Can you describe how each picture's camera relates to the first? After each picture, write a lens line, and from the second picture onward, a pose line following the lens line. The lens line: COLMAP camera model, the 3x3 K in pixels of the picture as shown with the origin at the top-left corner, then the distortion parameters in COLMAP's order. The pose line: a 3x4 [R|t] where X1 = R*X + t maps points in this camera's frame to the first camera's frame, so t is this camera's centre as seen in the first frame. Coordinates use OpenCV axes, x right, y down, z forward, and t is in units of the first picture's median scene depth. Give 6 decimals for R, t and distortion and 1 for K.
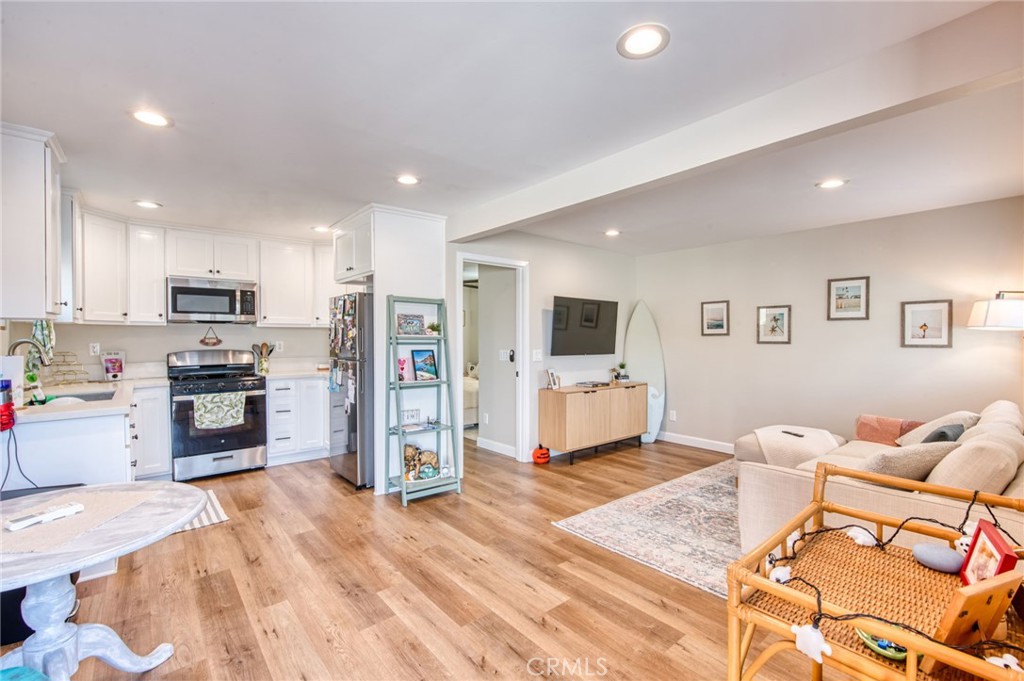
lens RADIAL K [[446.5, 0, 512.0], [0, 446.5, 340.5], [0, 0, 1]] dist [-0.013076, -0.000172]
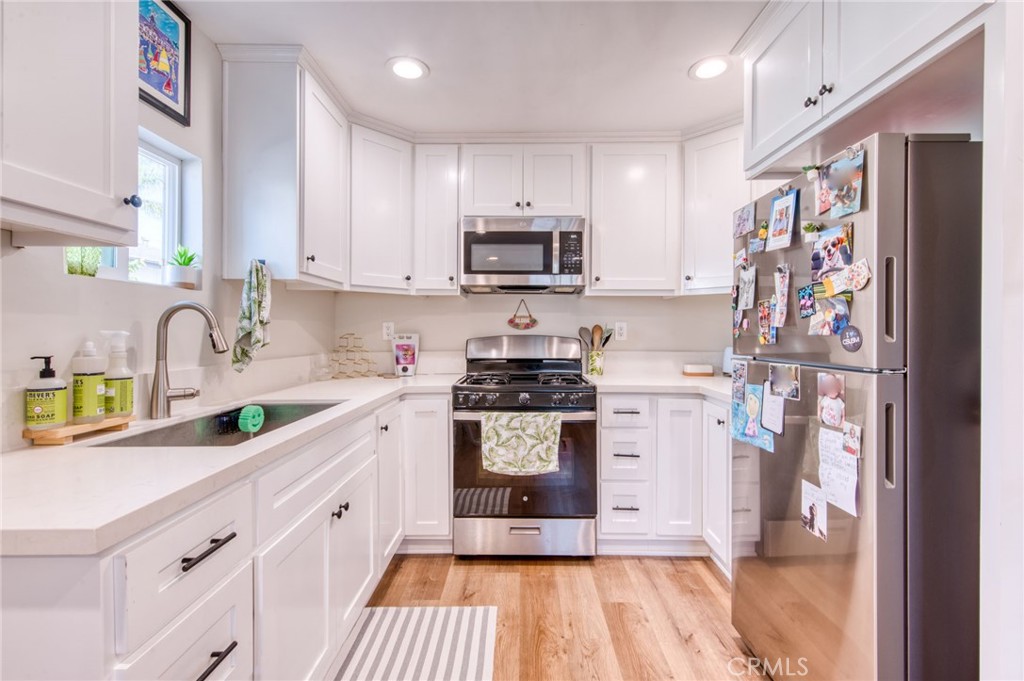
lens RADIAL K [[446.5, 0, 512.0], [0, 446.5, 340.5], [0, 0, 1]] dist [-0.013076, -0.000172]
pose [[0.757255, 0.019707, -0.652822, -0.302781], [-0.010626, 0.999784, 0.017855, 0.019848], [0.653033, -0.006584, 0.757301, 0.565971]]
